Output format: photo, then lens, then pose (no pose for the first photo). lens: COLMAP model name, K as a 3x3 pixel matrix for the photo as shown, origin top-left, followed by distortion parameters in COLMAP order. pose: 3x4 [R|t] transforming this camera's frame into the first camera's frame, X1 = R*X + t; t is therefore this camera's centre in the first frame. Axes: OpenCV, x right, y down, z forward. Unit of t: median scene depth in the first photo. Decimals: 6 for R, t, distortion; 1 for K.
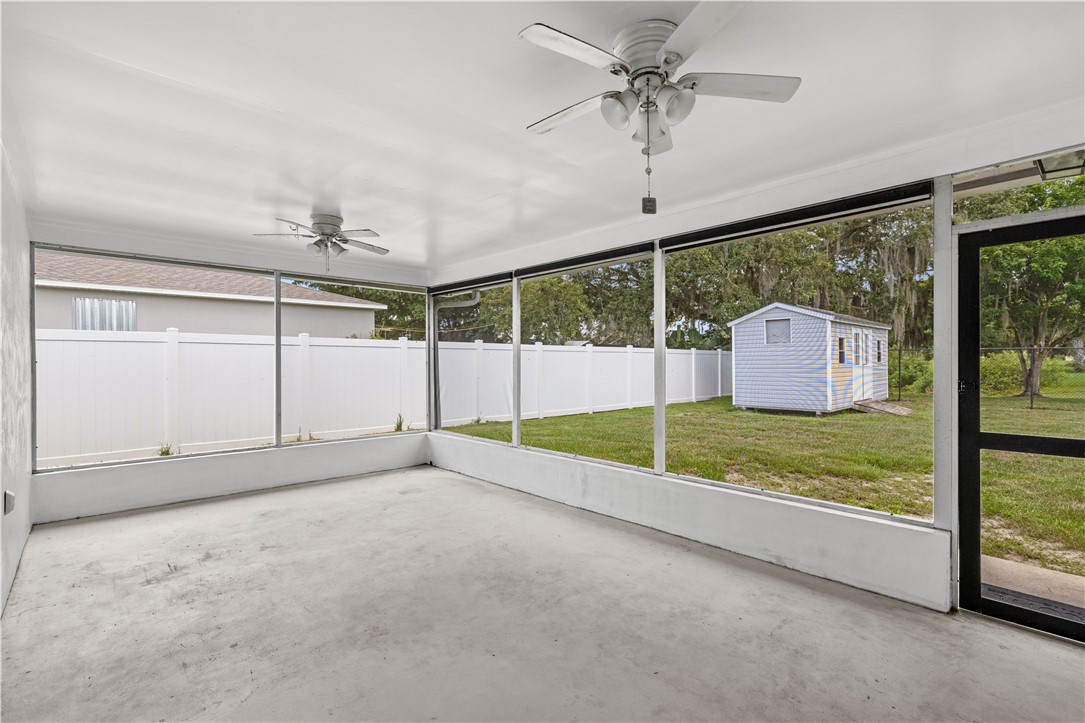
lens RADIAL K [[484.3, 0, 542.5], [0, 484.3, 361.5], [0, 0, 1]] dist [0.000359, -0.000022]
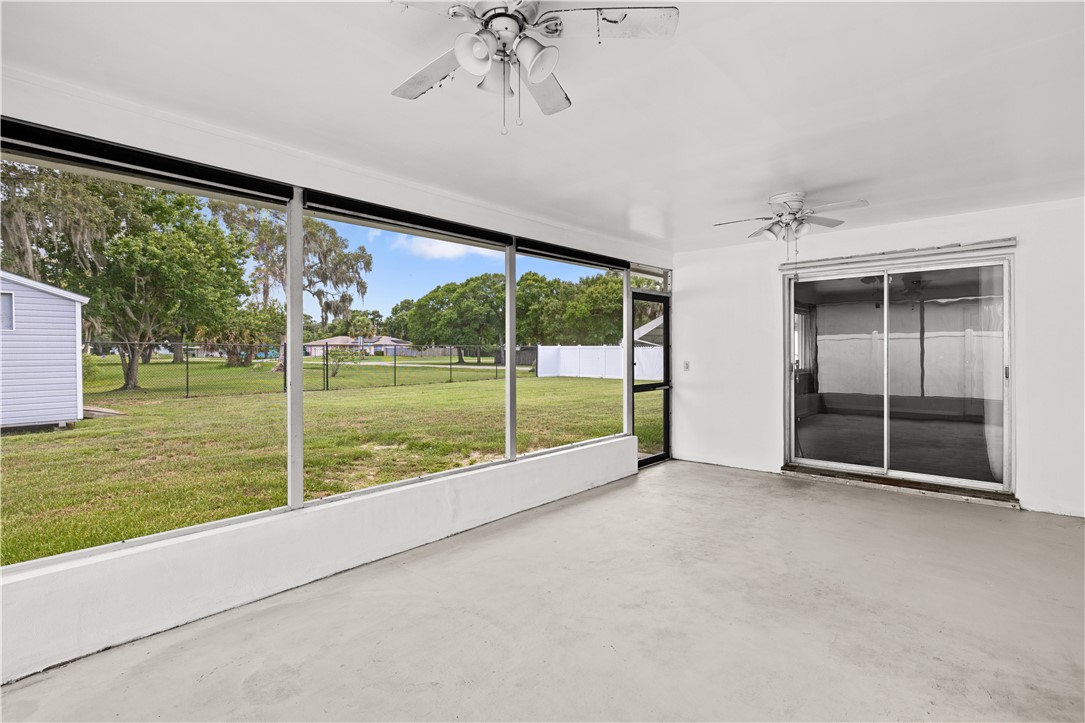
lens RADIAL K [[505.5, 0, 542.5], [0, 505.5, 361.5], [0, 0, 1]] dist [-0.001810, 0.000037]
pose [[-0.067408, -0.012680, 0.997645, -0.988119], [0.003414, 0.999910, 0.012940, 0.004298], [-0.997720, 0.004278, -0.067359, 1.165683]]
